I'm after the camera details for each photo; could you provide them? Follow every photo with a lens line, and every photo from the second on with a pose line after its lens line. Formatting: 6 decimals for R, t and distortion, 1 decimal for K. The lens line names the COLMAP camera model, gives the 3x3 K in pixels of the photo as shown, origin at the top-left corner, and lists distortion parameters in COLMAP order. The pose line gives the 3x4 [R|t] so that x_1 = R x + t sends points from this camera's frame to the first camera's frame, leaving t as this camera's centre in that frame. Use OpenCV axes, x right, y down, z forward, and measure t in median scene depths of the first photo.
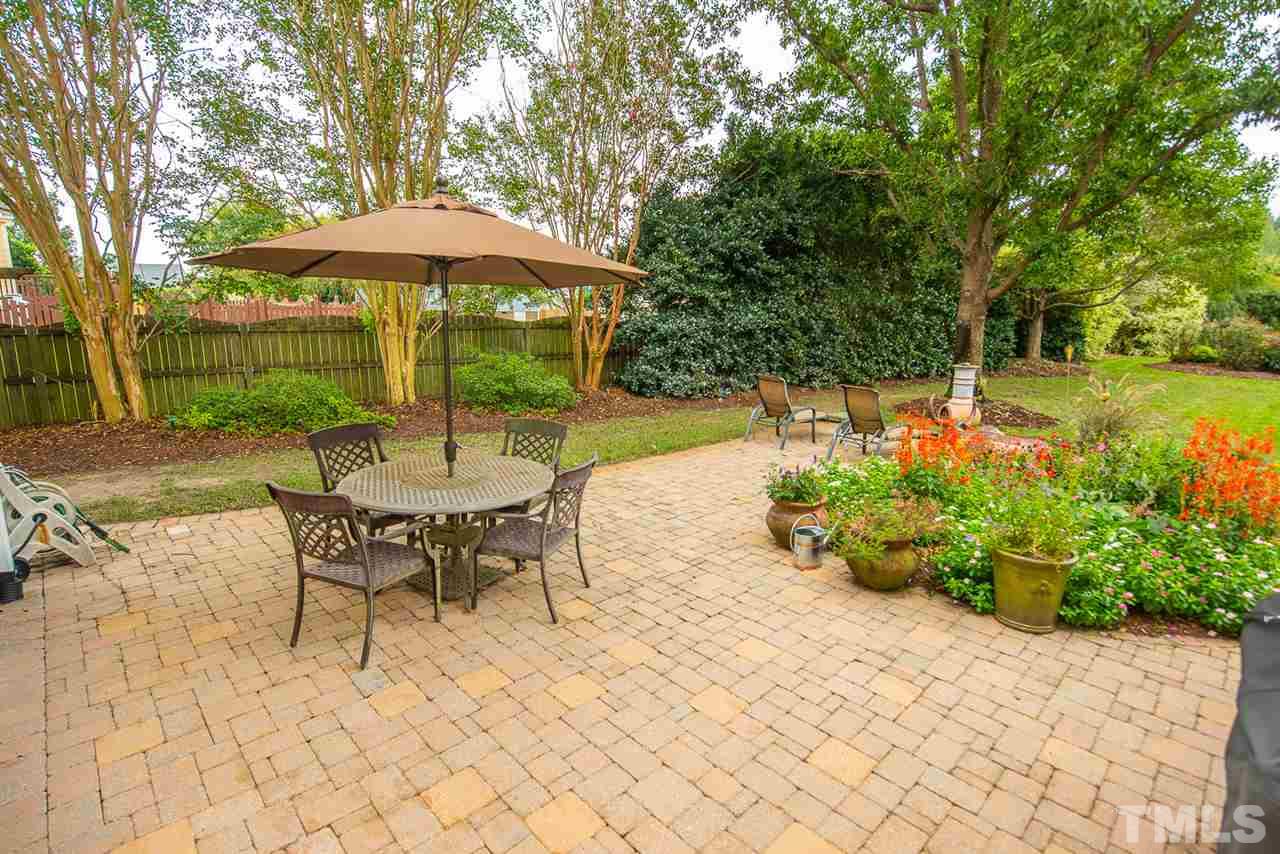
lens RADIAL K [[544.9, 0, 585.8], [0, 544.9, 413.0], [0, 0, 1]] dist [-0.004424, -0.000403]
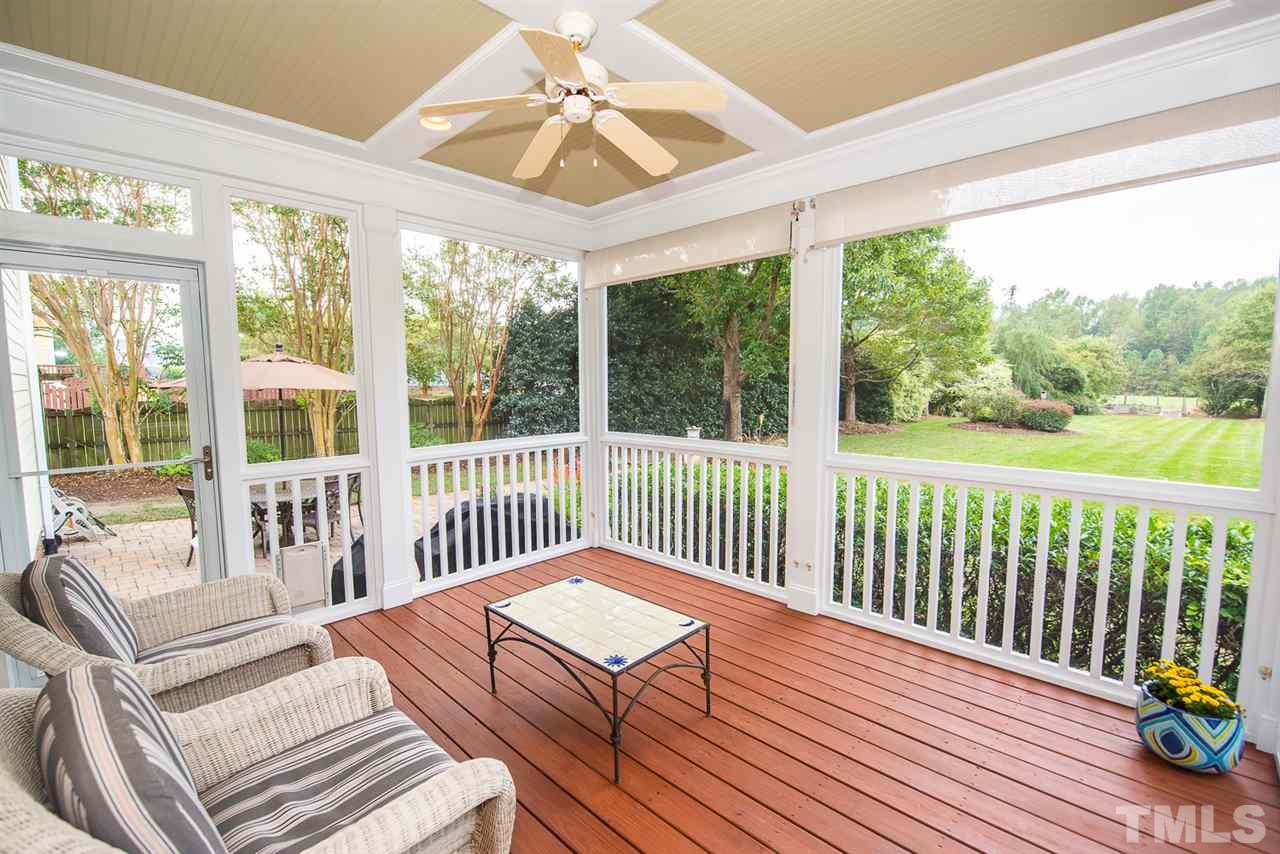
lens RADIAL K [[533.8, 0, 632.5], [0, 533.8, 426.2], [0, 0, 1]] dist [-0.006910, -0.000405]
pose [[0.999443, -0.011568, 0.031309, 0.480906], [0.014357, 0.995806, -0.090362, 0.039983], [-0.030132, 0.090761, 0.995417, -0.492574]]
